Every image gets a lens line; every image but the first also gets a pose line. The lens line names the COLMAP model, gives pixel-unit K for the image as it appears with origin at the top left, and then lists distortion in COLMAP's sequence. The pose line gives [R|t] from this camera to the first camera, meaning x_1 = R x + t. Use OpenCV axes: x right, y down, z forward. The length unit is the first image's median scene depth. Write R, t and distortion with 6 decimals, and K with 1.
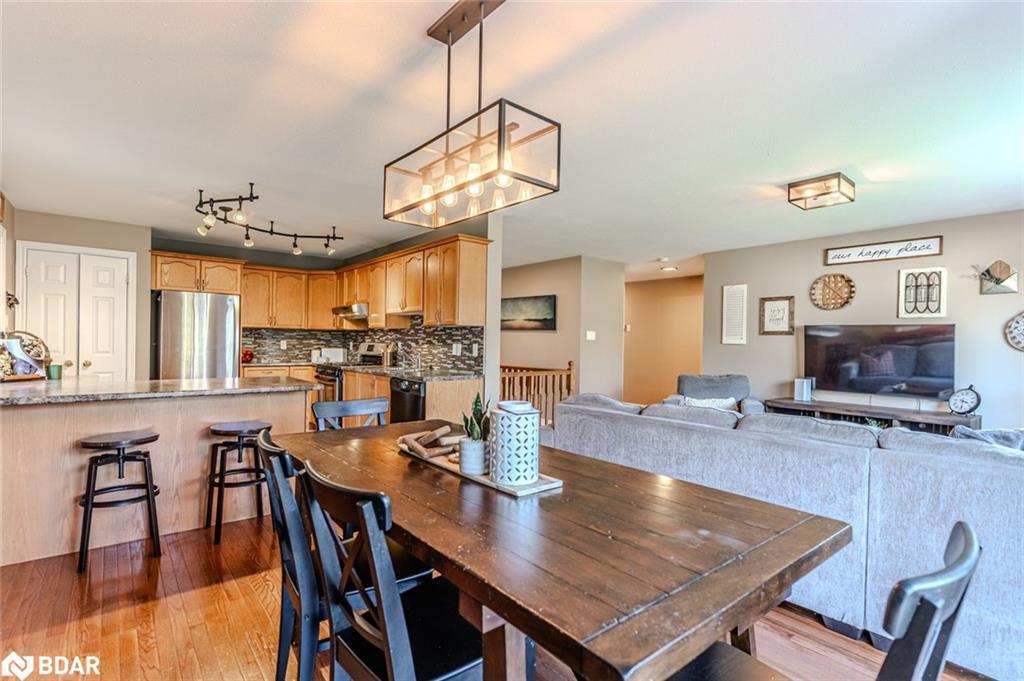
lens RADIAL K [[490.5, 0, 517.1], [0, 490.5, 344.4], [0, 0, 1]] dist [-0.000069, 0.001106]
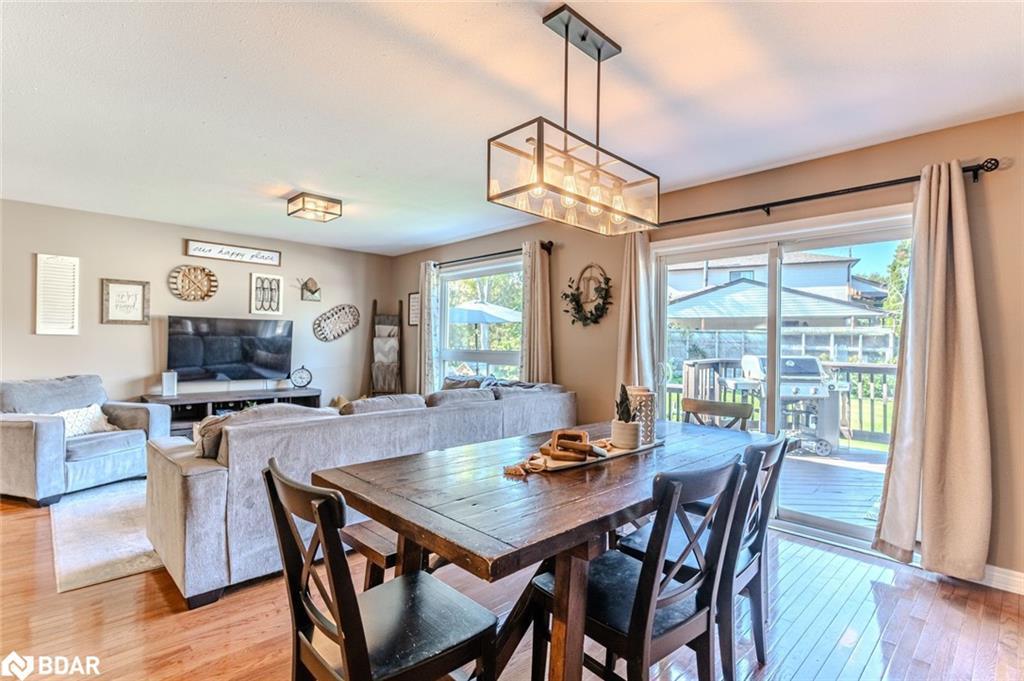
lens RADIAL K [[490.5, 0, 514.3], [0, 490.5, 339.6], [0, 0, 1]] dist [-0.000069, 0.001106]
pose [[-0.071849, -0.008494, 0.997379, -0.394779], [-0.007303, 0.999941, 0.007990, -0.004595], [-0.997389, -0.006710, -0.071907, 0.404518]]
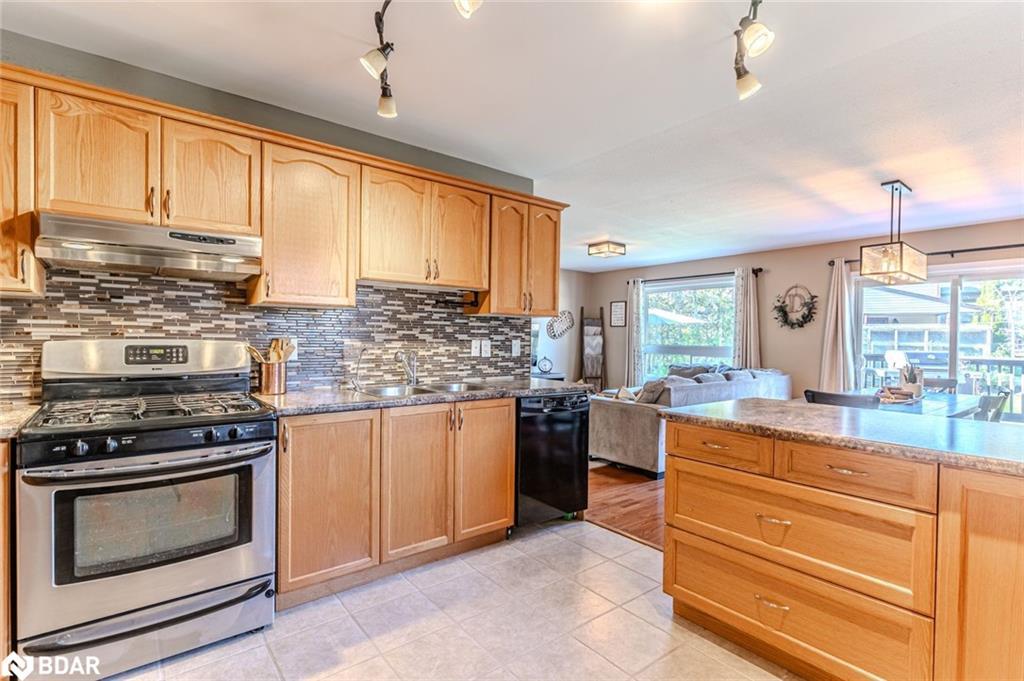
lens RADIAL K [[490.5, 0, 512.1], [0, 490.5, 343.3], [0, 0, 1]] dist [-0.000069, 0.001106]
pose [[0.024436, -0.026597, 0.999348, -0.891992], [-0.007445, 0.999613, 0.026786, -0.016905], [-0.999674, -0.008095, 0.024228, 1.020261]]
